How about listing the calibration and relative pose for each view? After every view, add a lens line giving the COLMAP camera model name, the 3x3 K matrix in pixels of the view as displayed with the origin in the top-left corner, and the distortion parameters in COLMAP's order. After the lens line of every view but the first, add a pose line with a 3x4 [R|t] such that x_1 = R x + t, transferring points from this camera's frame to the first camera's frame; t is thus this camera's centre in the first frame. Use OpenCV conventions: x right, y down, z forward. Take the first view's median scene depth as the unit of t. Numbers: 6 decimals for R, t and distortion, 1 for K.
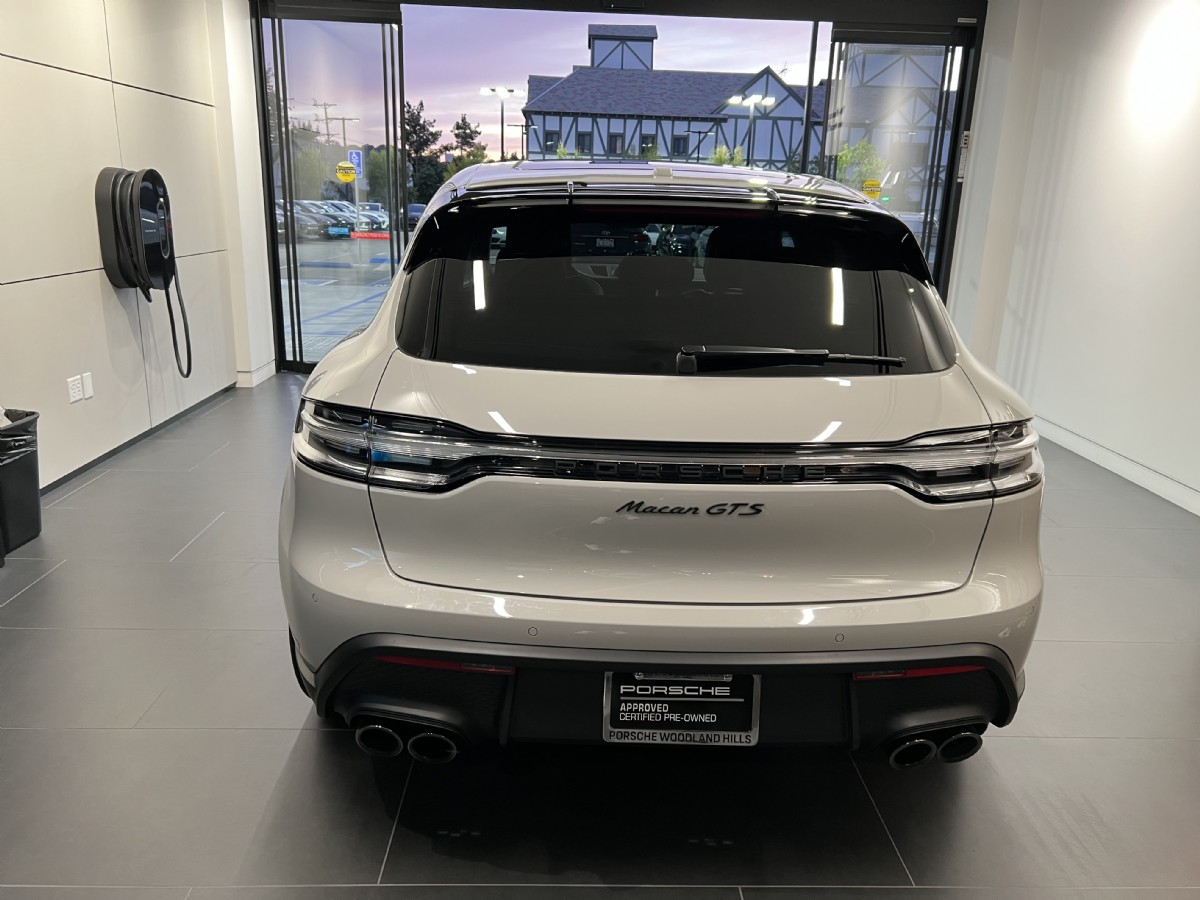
lens RADIAL K [[902.3, 0, 600.0], [0, 902.3, 450.0], [0, 0, 1]] dist [0.034528, -0.037520]
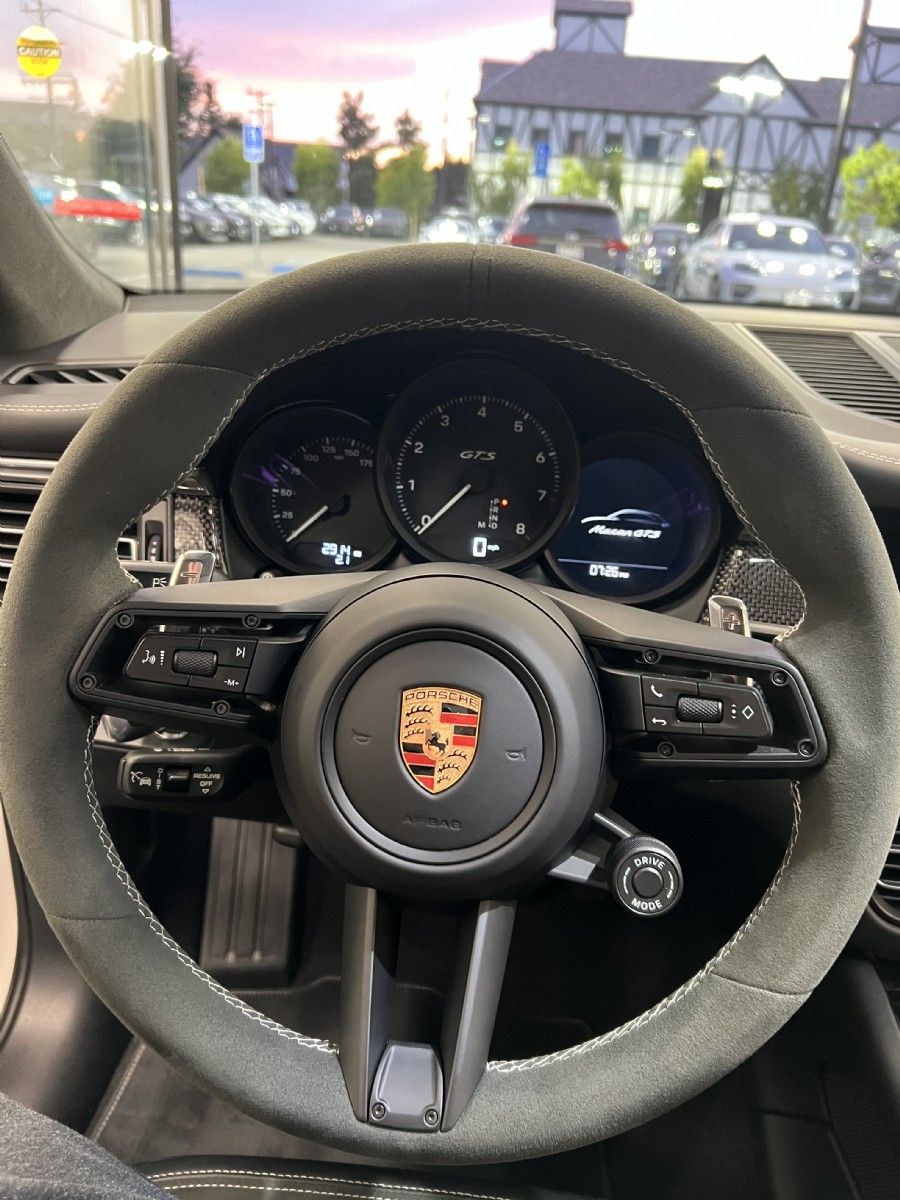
lens RADIAL K [[902.3, 0, 450.0], [0, 902.3, 600.0], [0, 0, 1]] dist [0.034528, -0.037520]
pose [[0.994401, 0.070285, -0.078904, -0.106997], [-0.059327, 0.989268, 0.133529, -0.485504], [0.087442, -0.128100, 0.987899, 2.559373]]
